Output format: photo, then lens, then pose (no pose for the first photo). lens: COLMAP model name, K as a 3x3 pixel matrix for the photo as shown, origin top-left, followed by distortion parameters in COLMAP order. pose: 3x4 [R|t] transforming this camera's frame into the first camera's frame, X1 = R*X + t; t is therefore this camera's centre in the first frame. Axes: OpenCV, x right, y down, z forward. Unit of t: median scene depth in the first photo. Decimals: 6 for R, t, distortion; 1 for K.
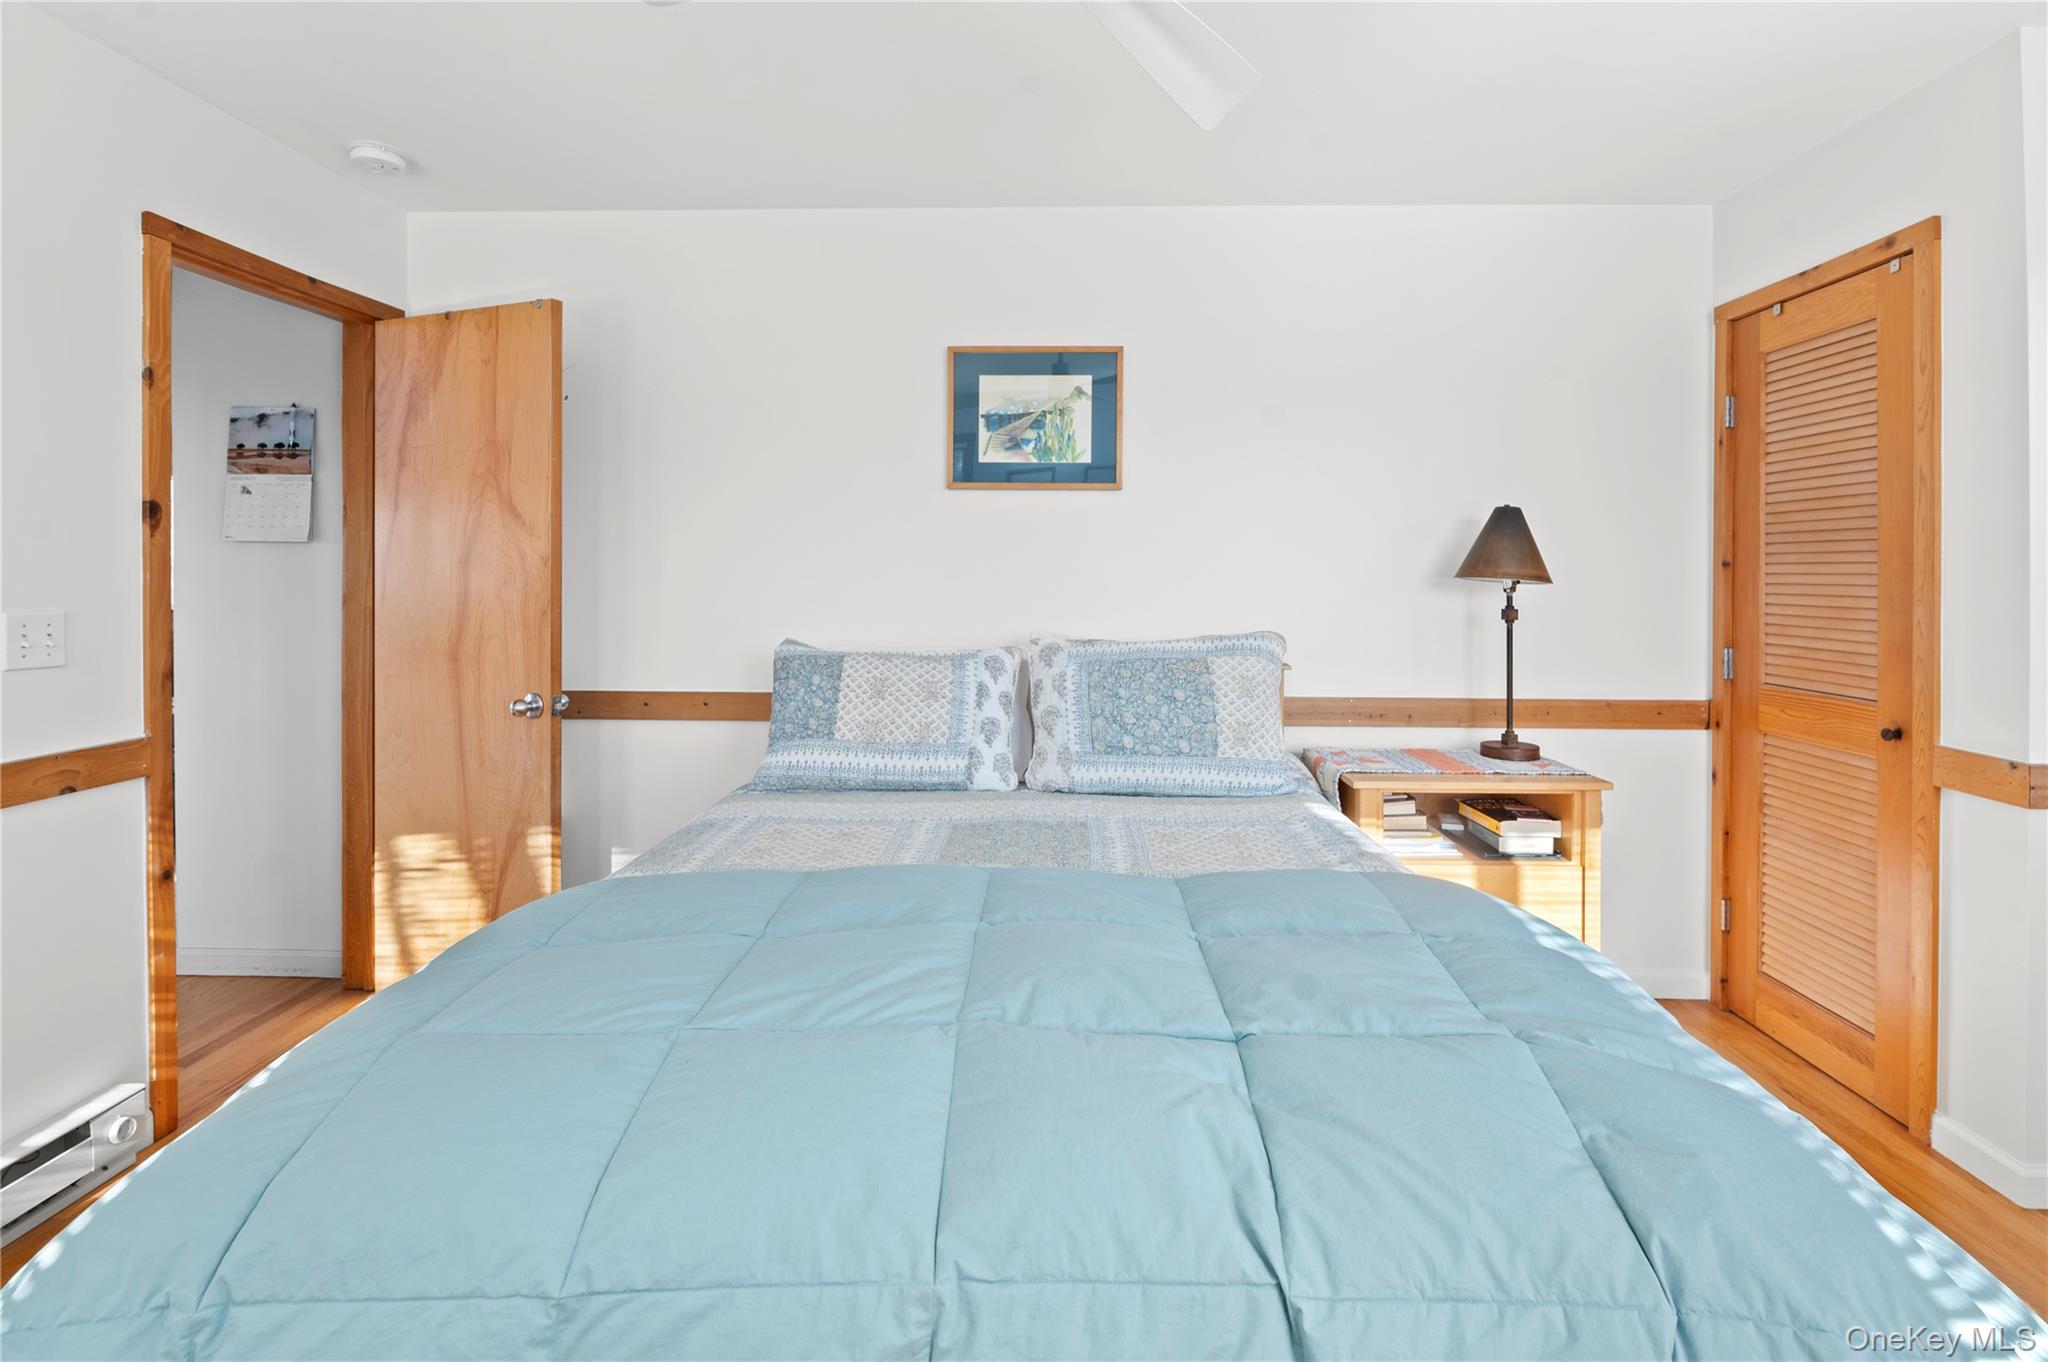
lens RADIAL K [[936.4, 0, 1034.4], [0, 936.4, 578.3], [0, 0, 1]] dist [-0.002690, 0.000103]
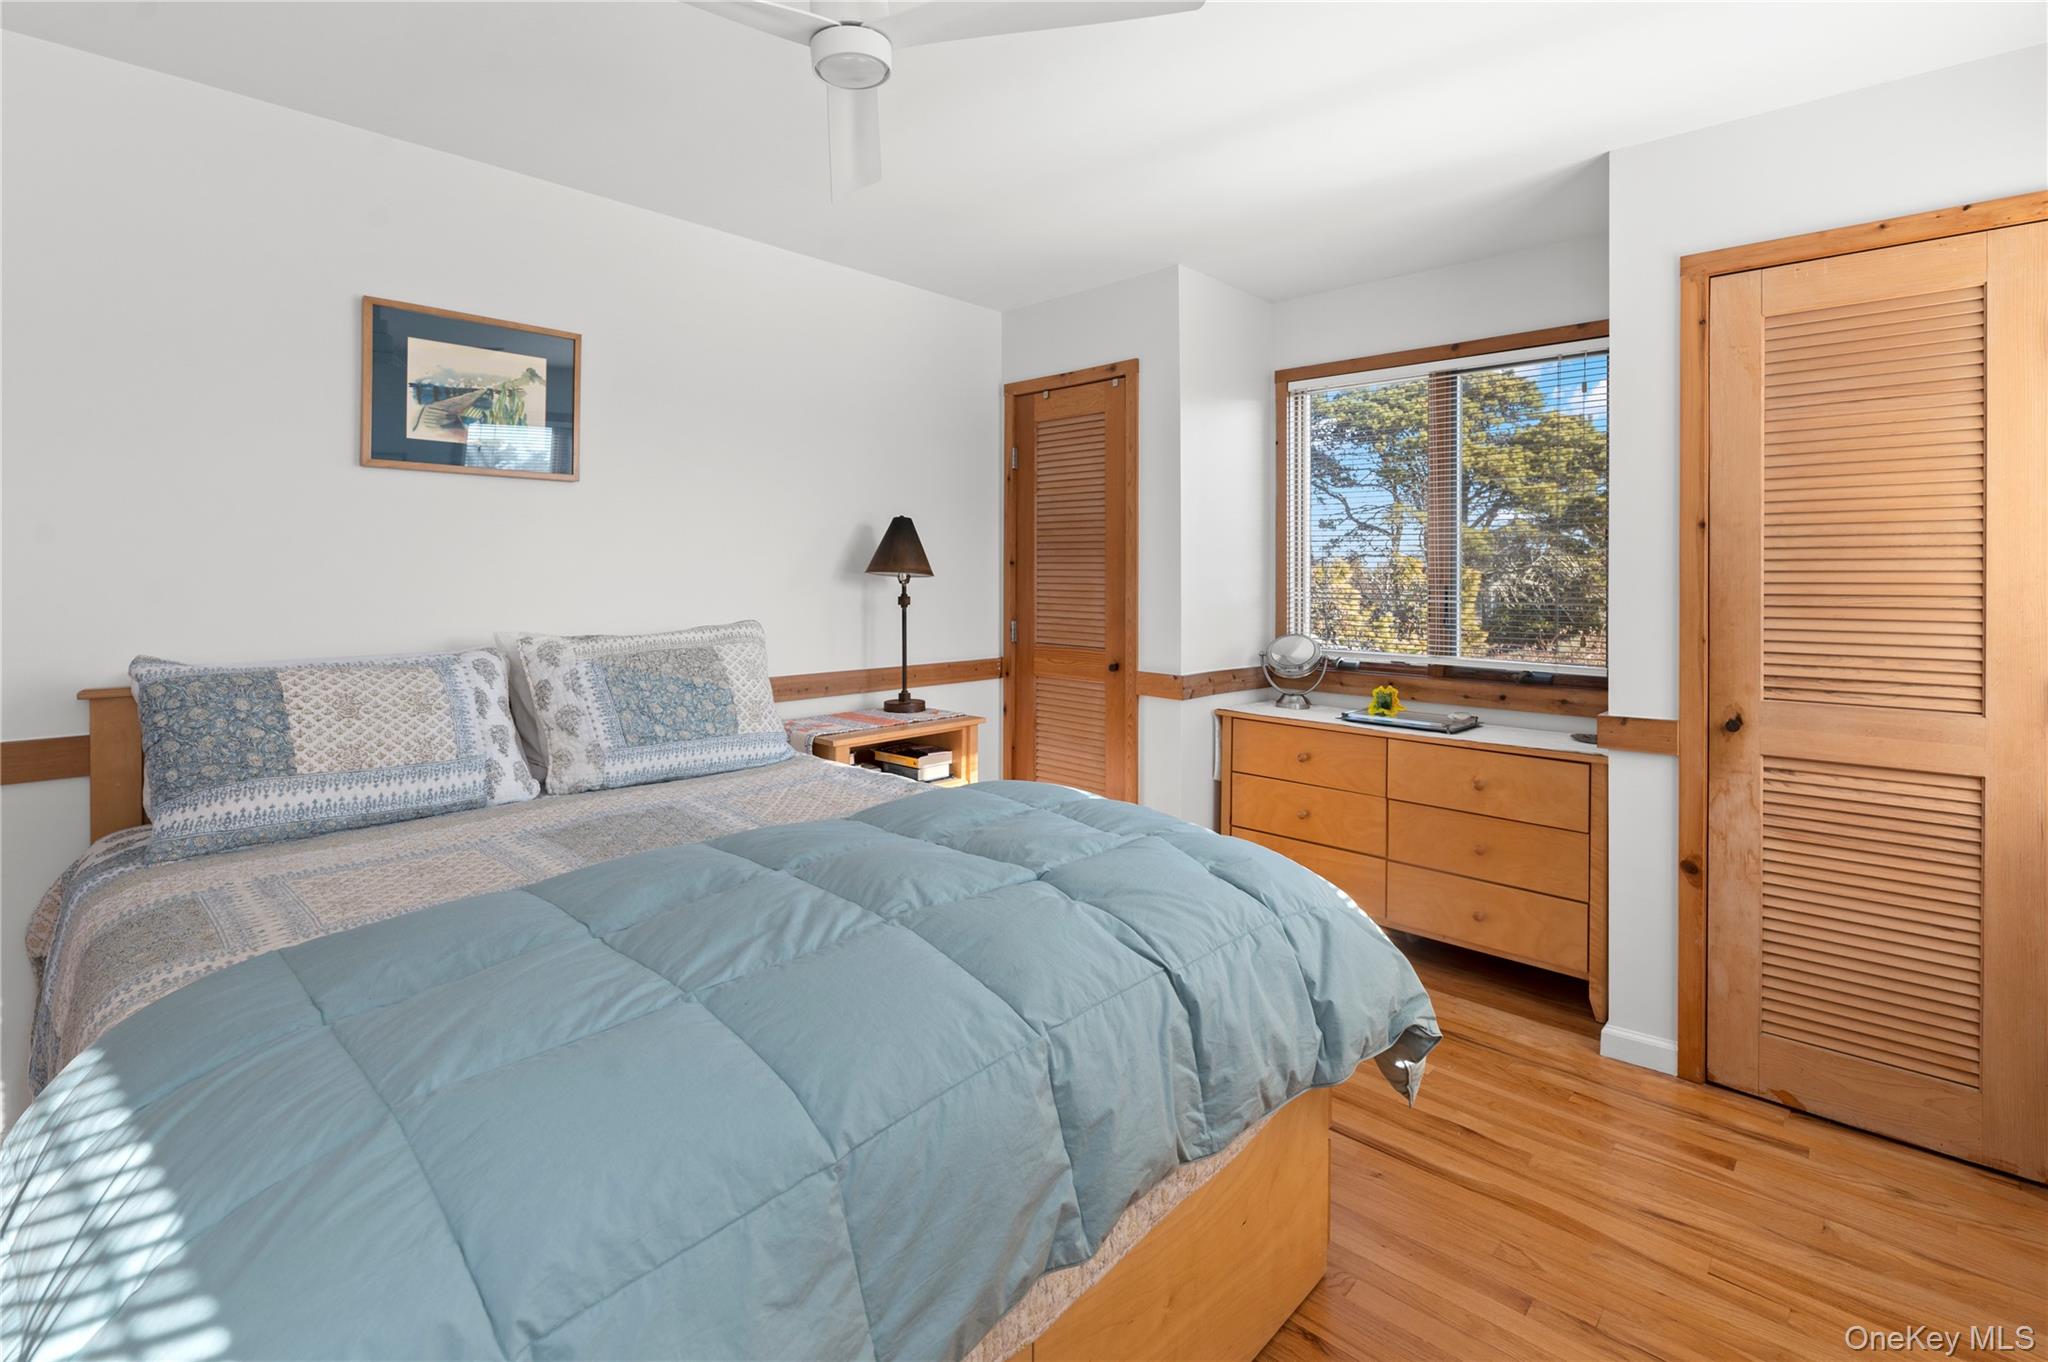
lens RADIAL K [[936.4, 0, 1034.4], [0, 936.4, 578.3], [0, 0, 1]] dist [-0.002690, 0.000103]
pose [[0.671749, -0.005117, 0.740762, -0.363835], [0.001185, 0.999982, 0.005833, 0.000295], [-0.740778, -0.003040, 0.671743, -0.002973]]
